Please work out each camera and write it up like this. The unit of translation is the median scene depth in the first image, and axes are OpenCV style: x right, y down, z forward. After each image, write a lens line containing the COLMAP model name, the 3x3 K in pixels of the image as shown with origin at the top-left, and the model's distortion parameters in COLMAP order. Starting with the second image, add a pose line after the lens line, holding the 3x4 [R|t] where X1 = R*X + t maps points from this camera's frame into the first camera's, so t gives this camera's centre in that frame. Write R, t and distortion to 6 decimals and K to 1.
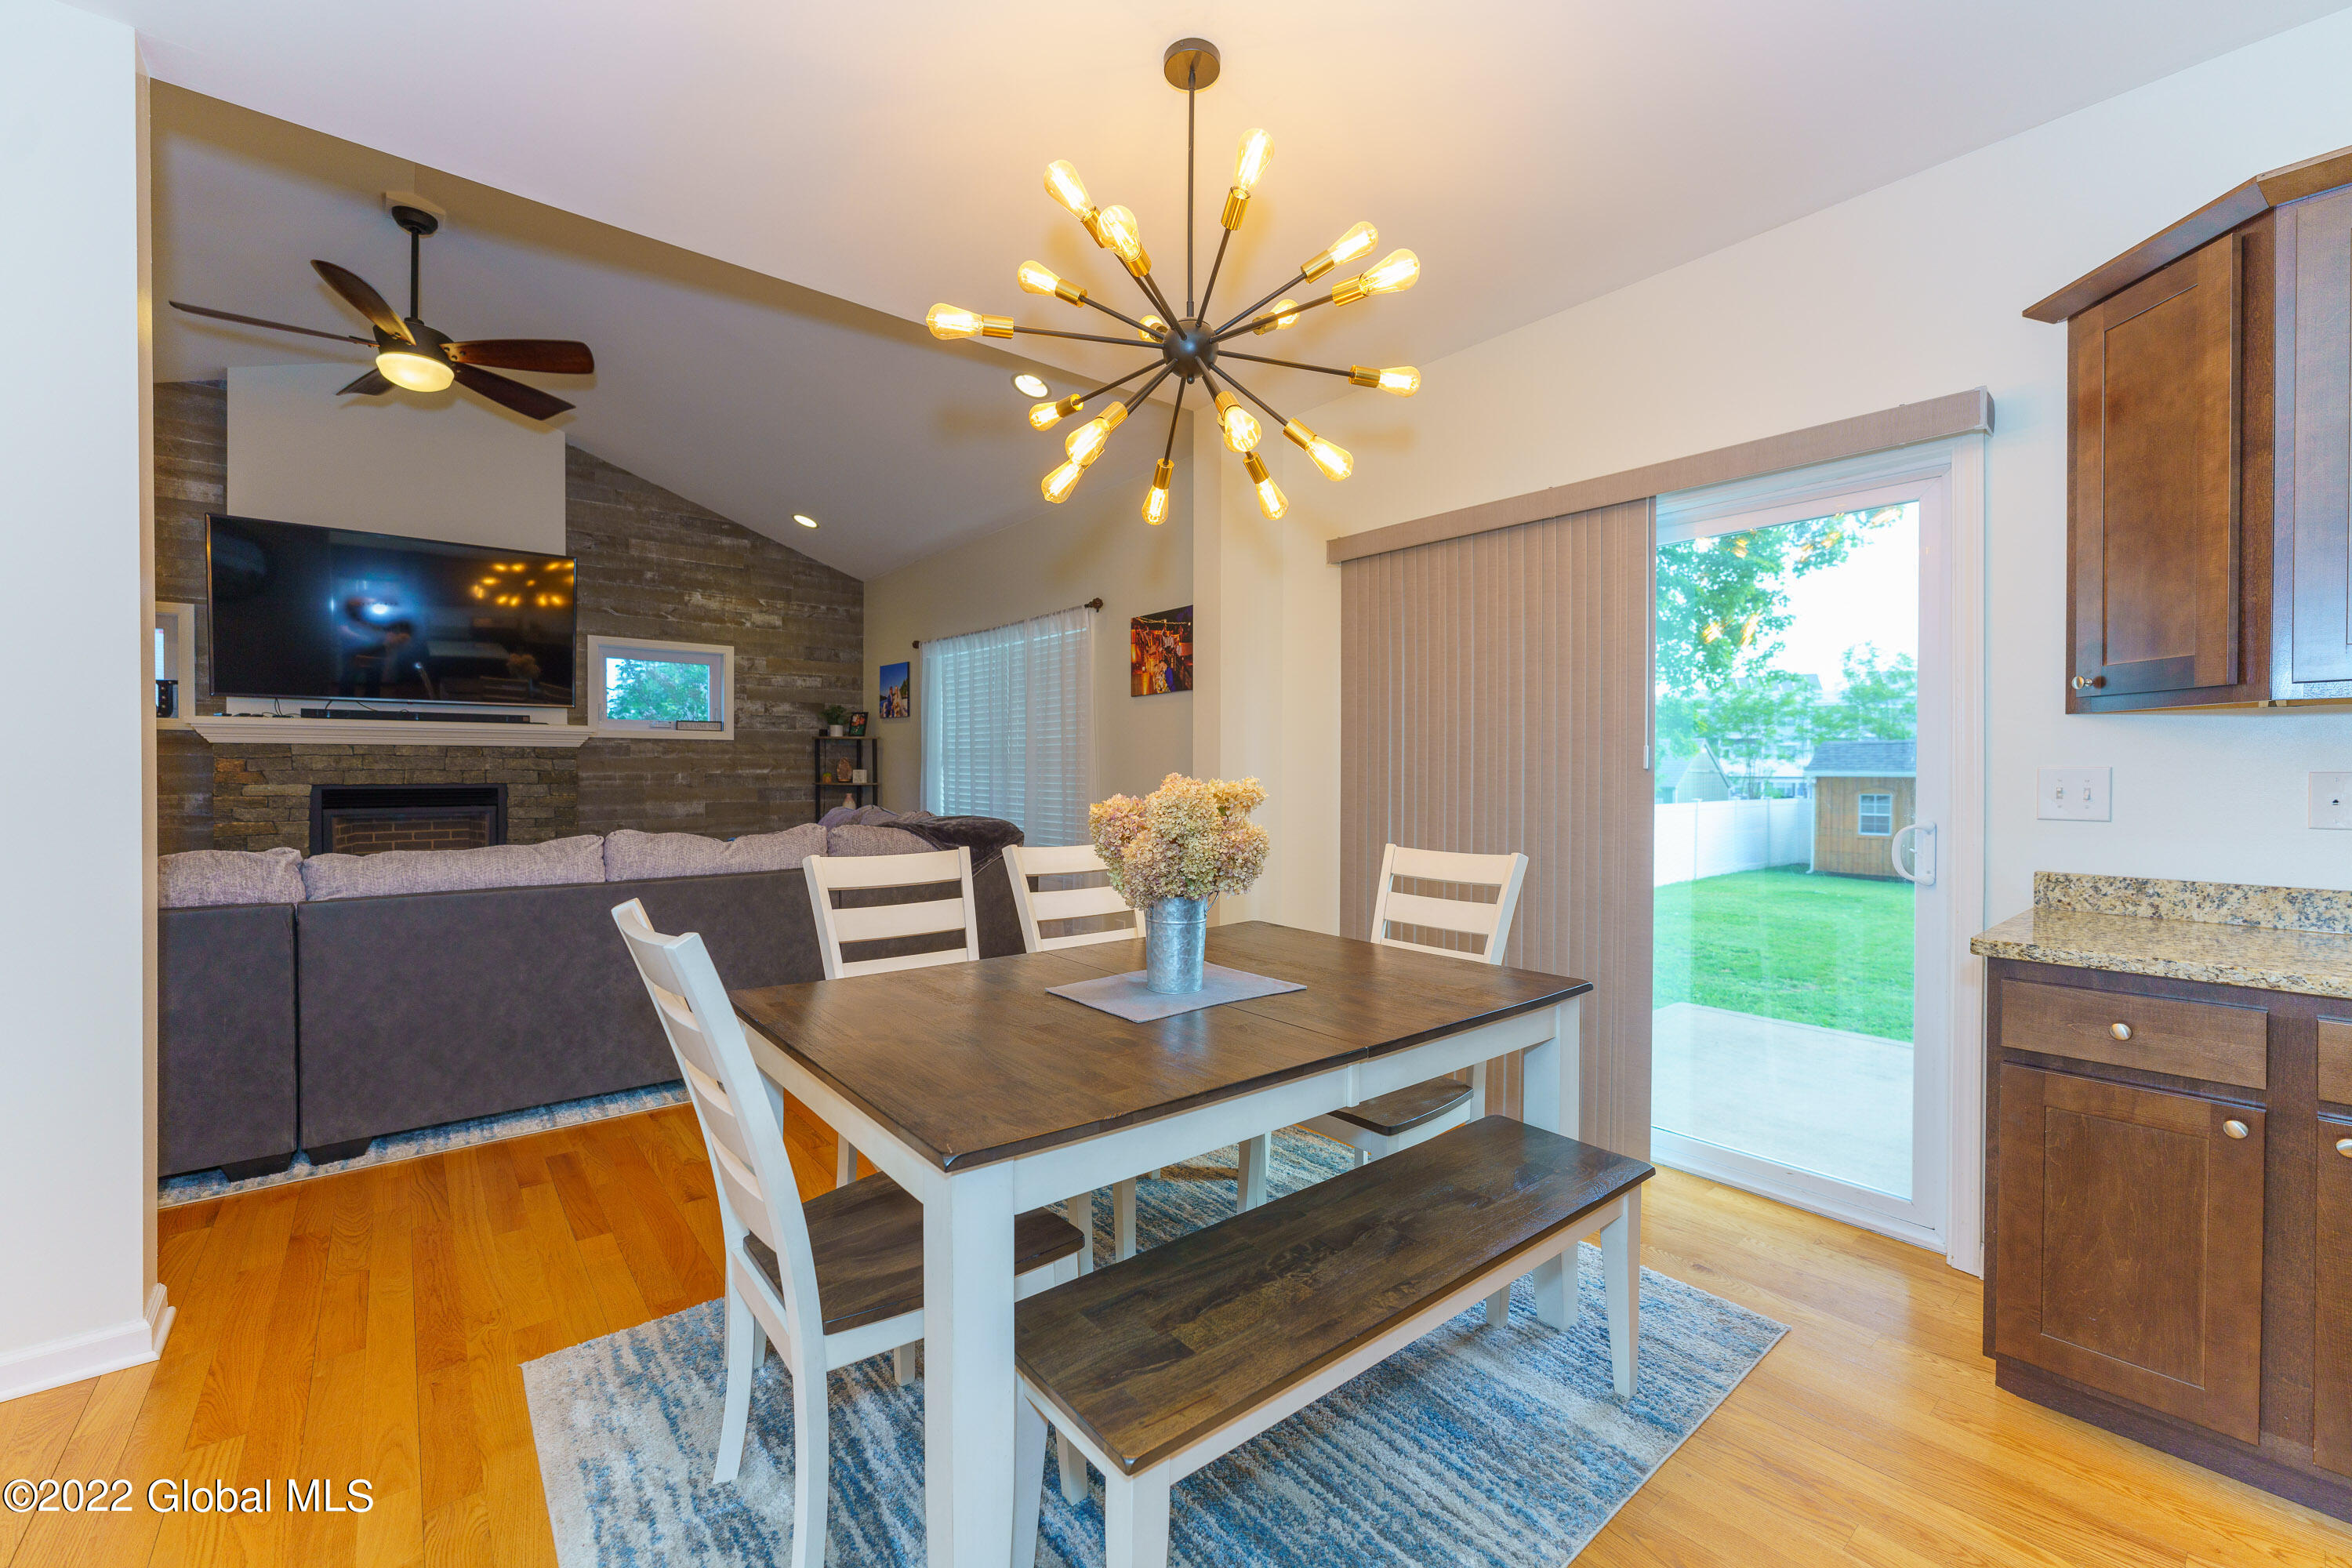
lens RADIAL K [[945.7, 0, 1173.1], [0, 945.7, 786.1], [0, 0, 1]] dist [-0.005128, 0.000591]
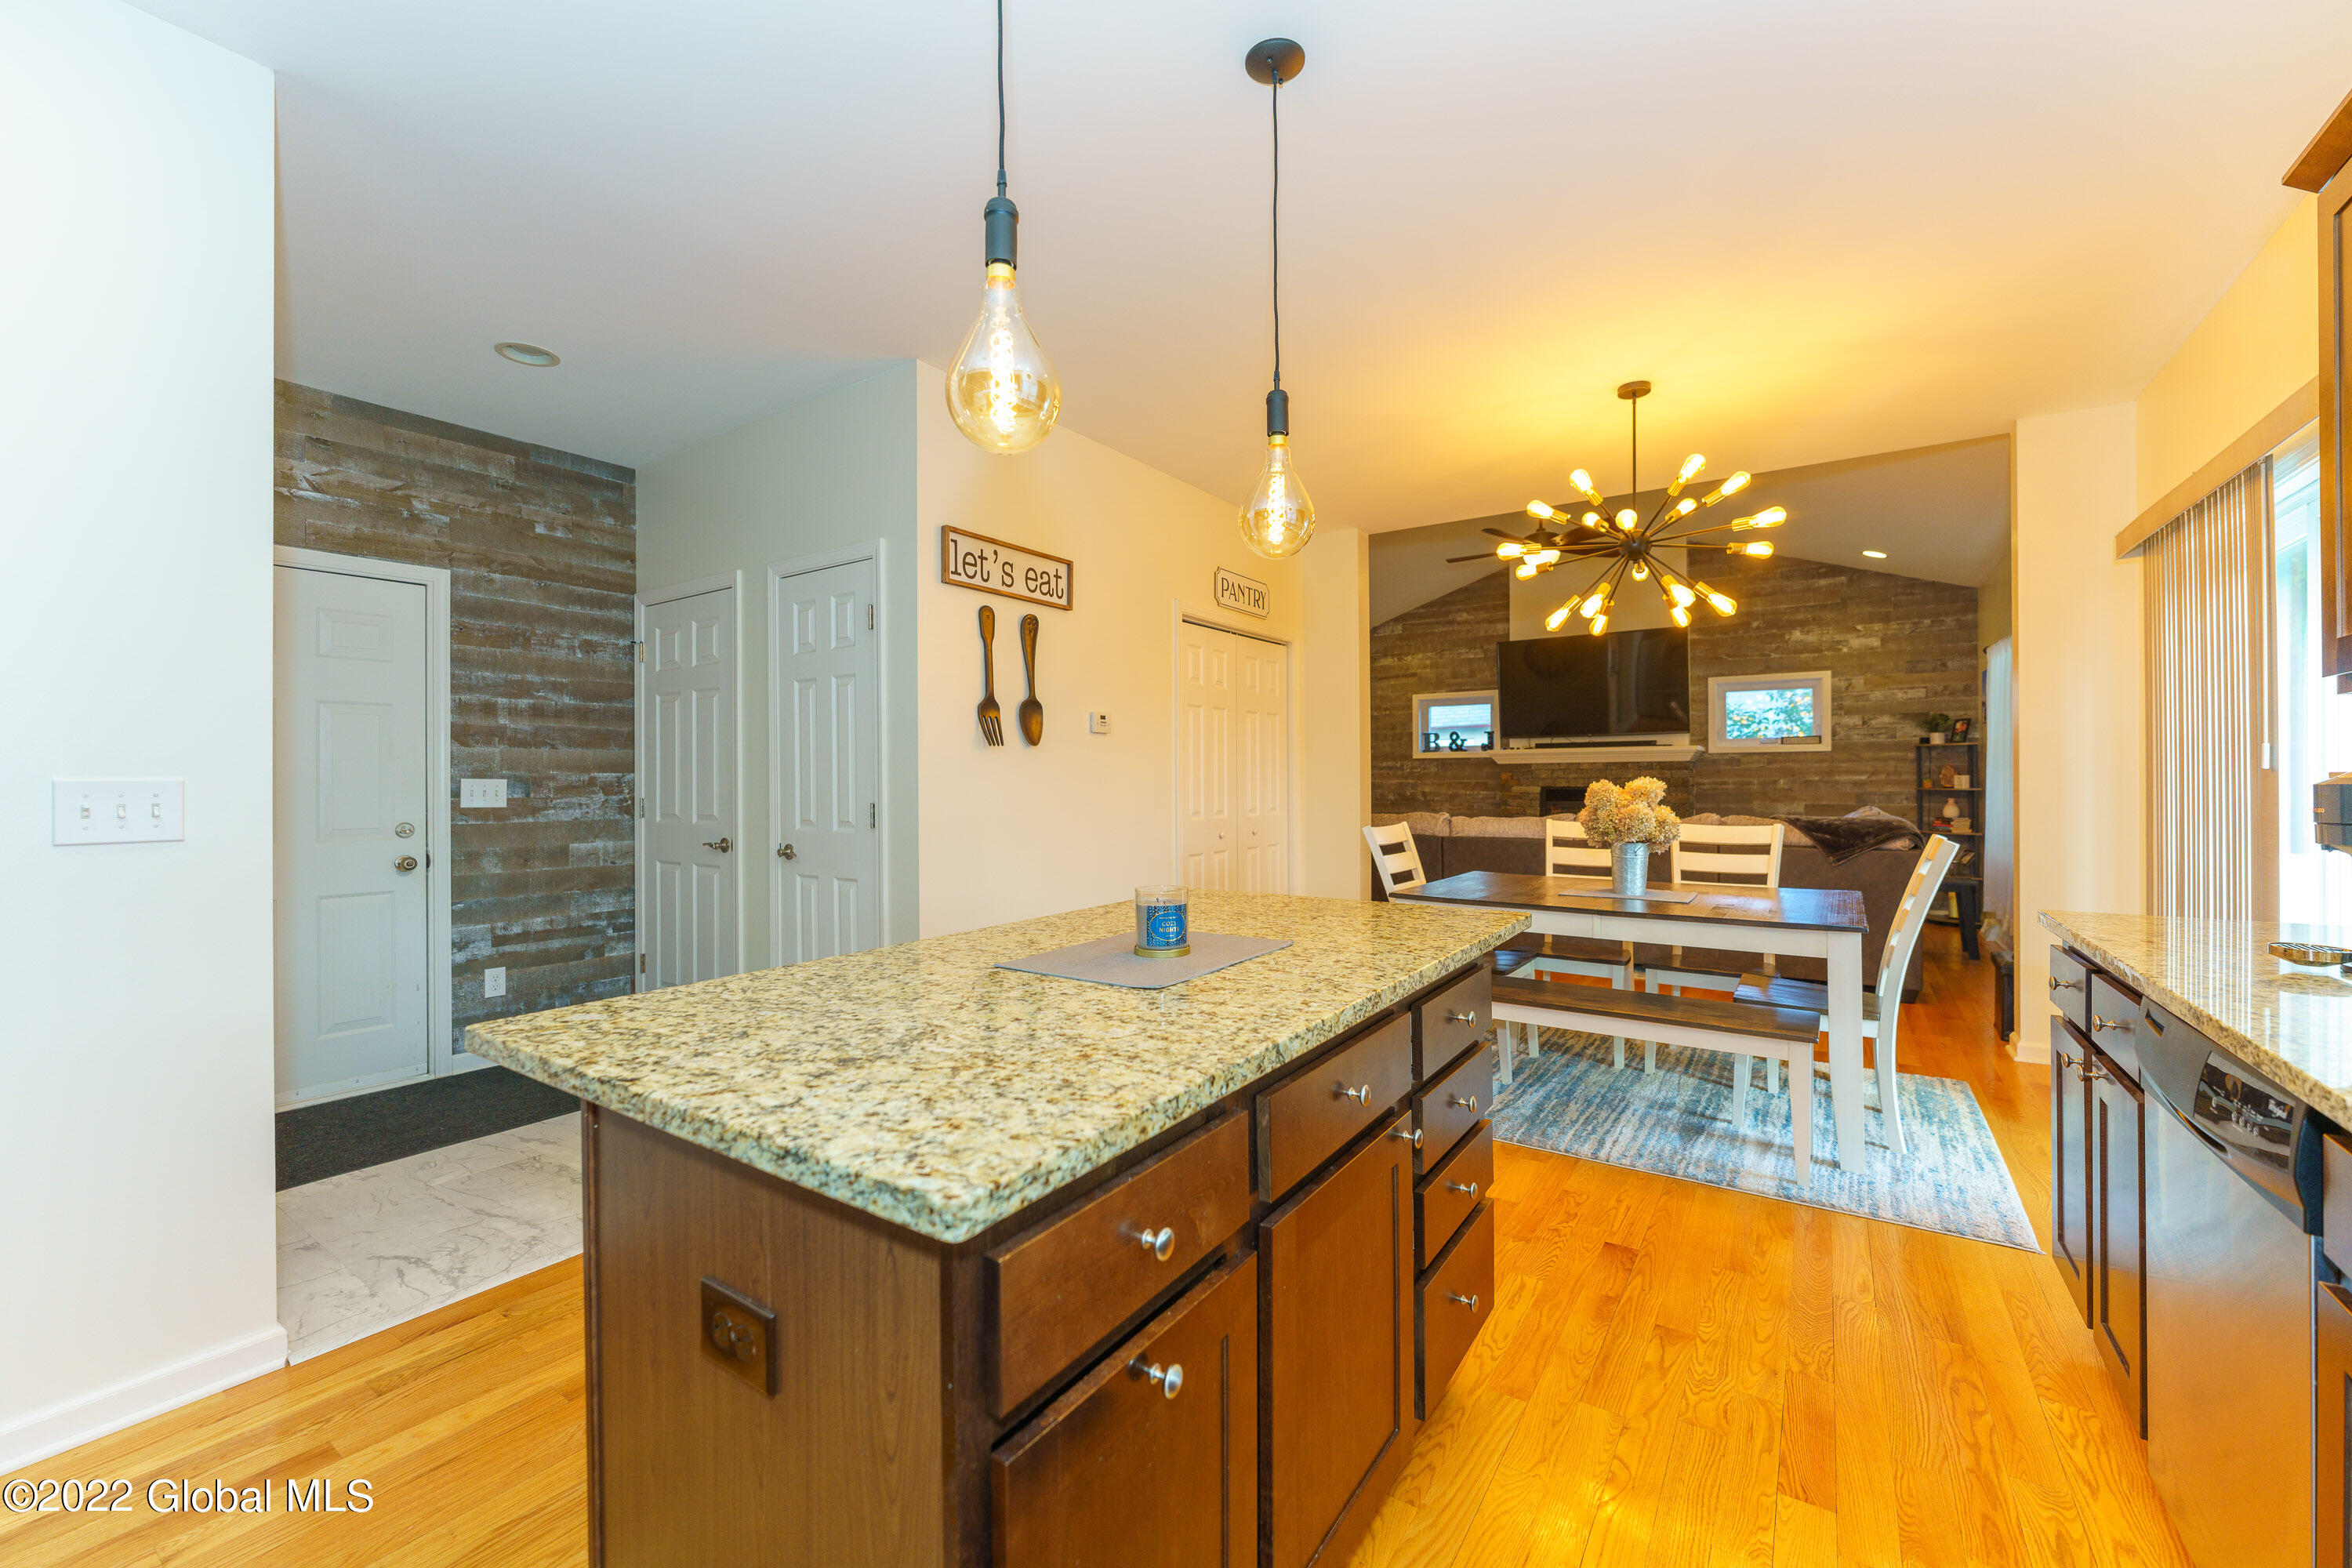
lens RADIAL K [[945.7, 0, 1176.2], [0, 945.7, 777.1], [0, 0, 1]] dist [-0.005128, 0.000591]
pose [[0.280177, -0.006667, -0.959925, 0.448586], [-0.010635, 0.999893, -0.010048, 0.004139], [0.959889, 0.013024, 0.280076, -0.106162]]
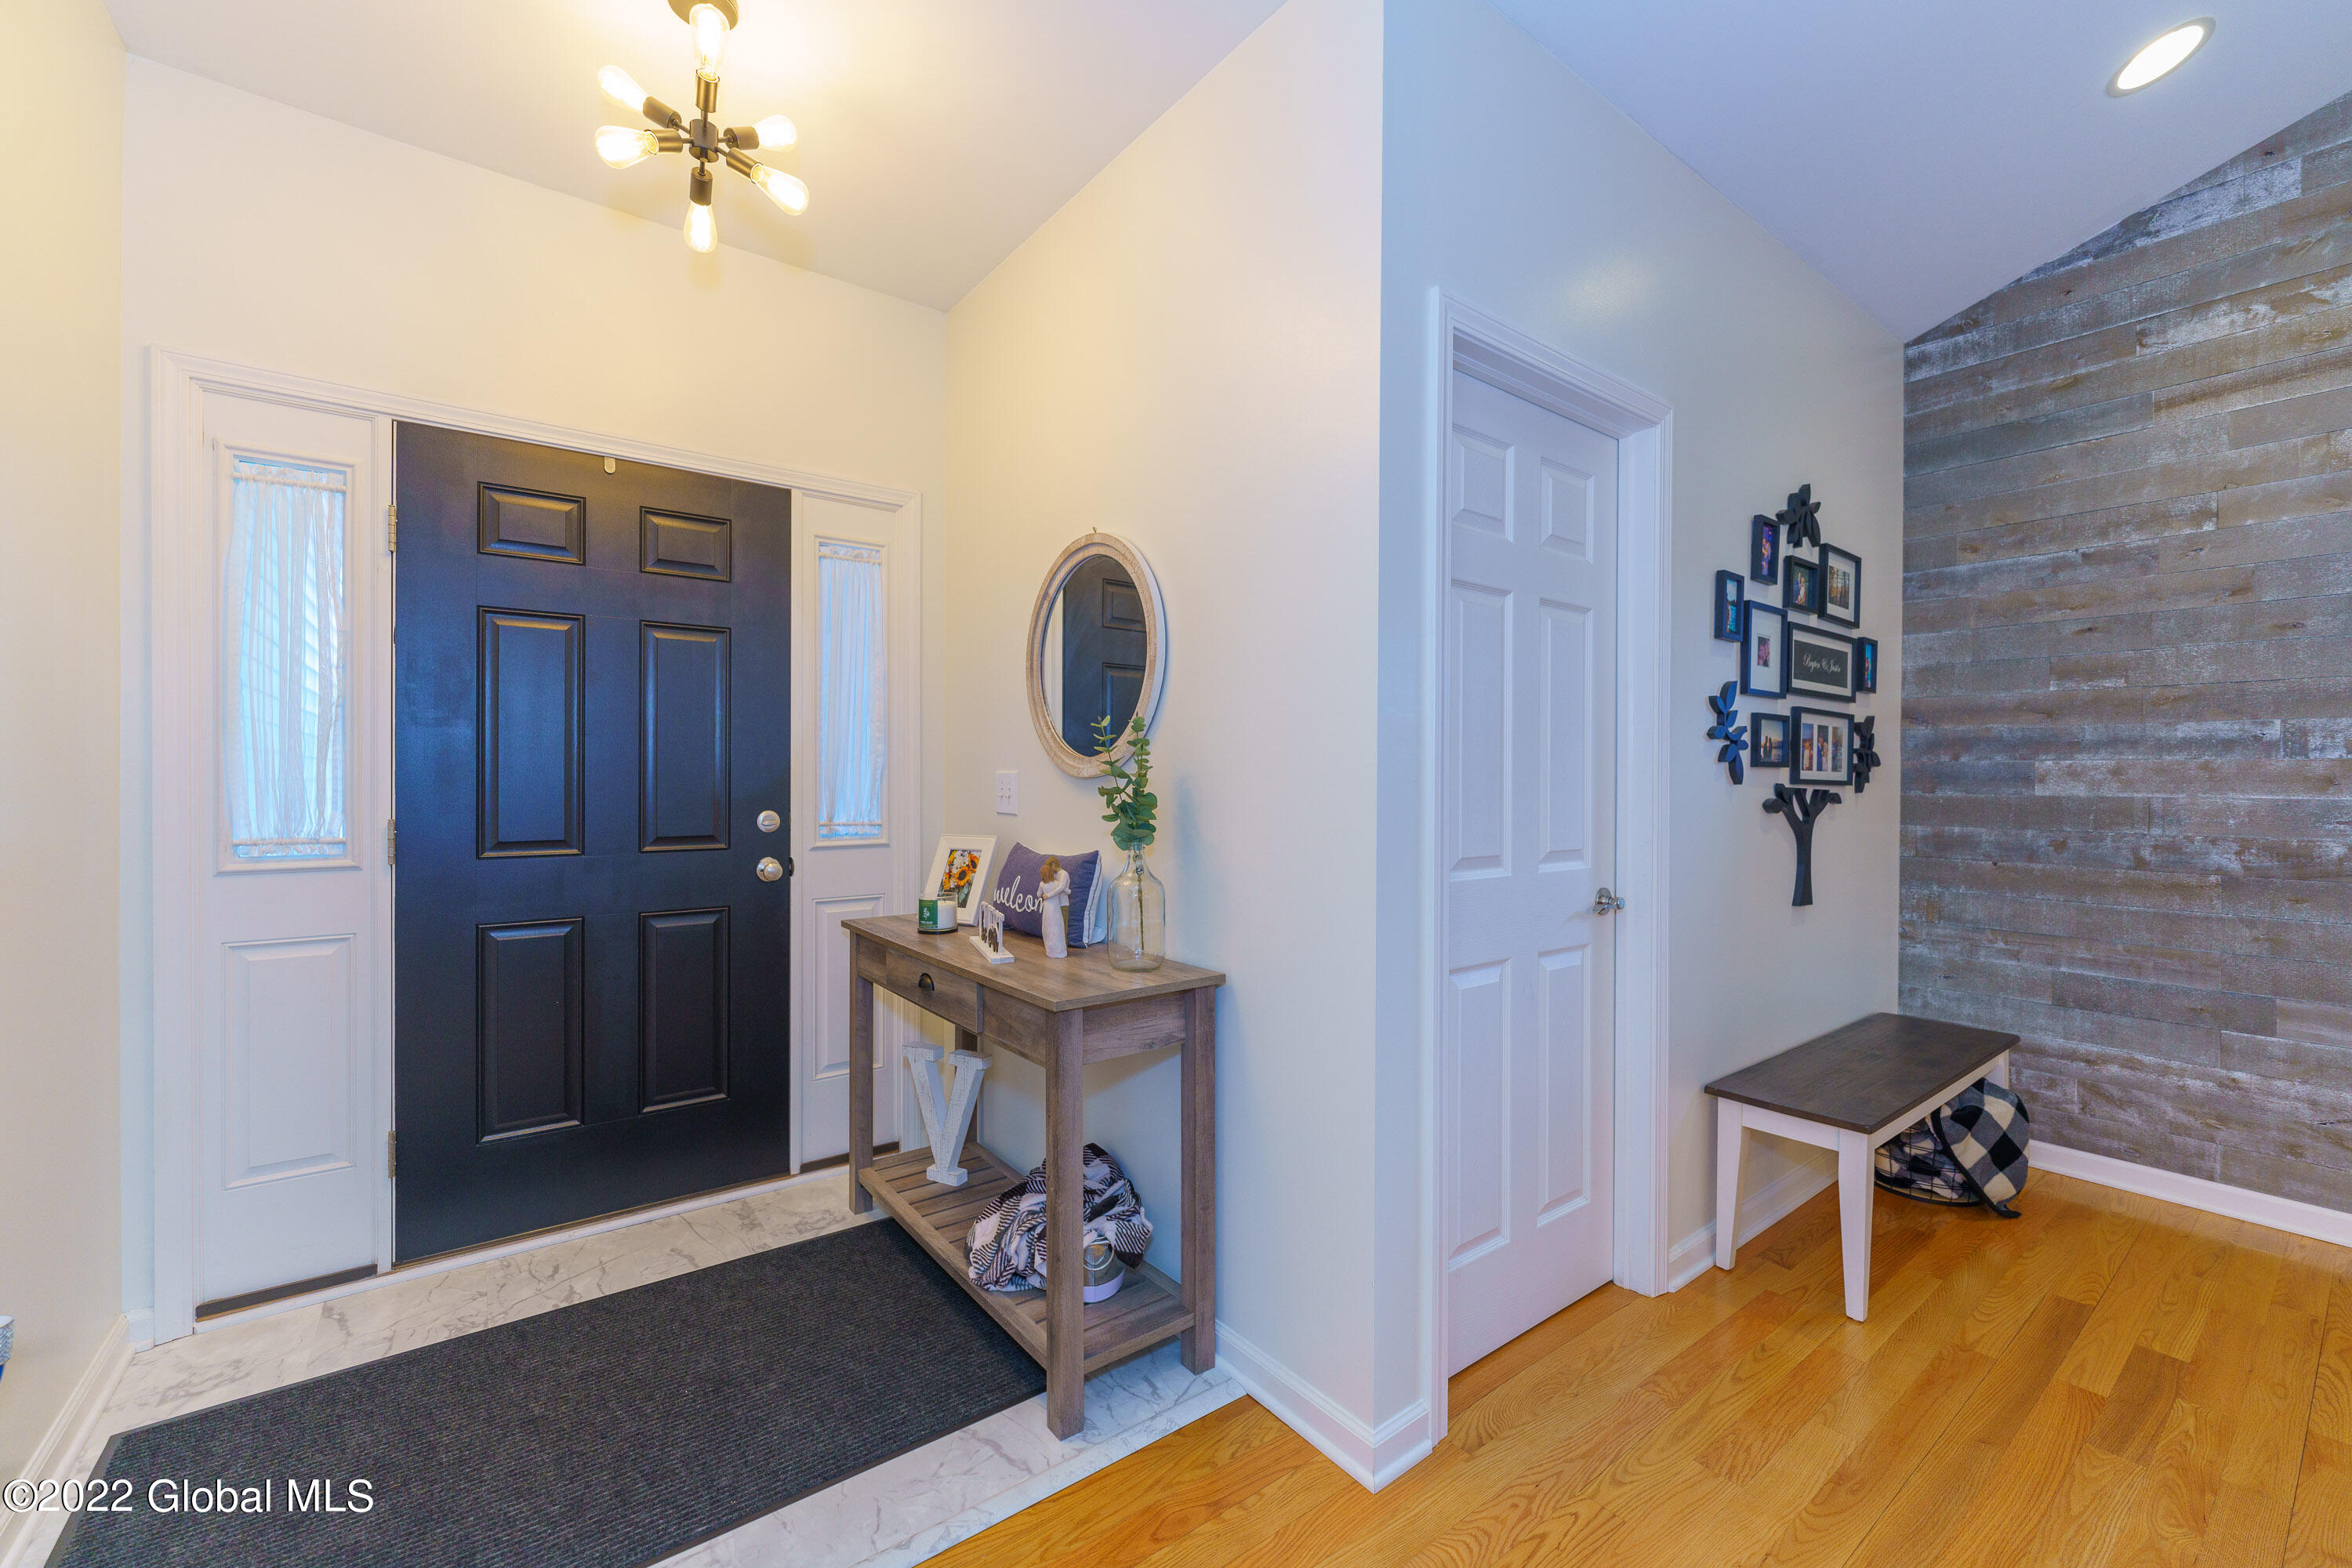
lens RADIAL K [[945.7, 0, 1170.6], [0, 945.7, 778.0], [0, 0, 1]] dist [-0.005128, 0.000591]
pose [[-0.040947, -0.000846, -0.999161, -0.541377], [-0.022656, 0.999743, 0.000082, -0.006068], [0.998904, 0.022640, -0.040956, 0.247105]]
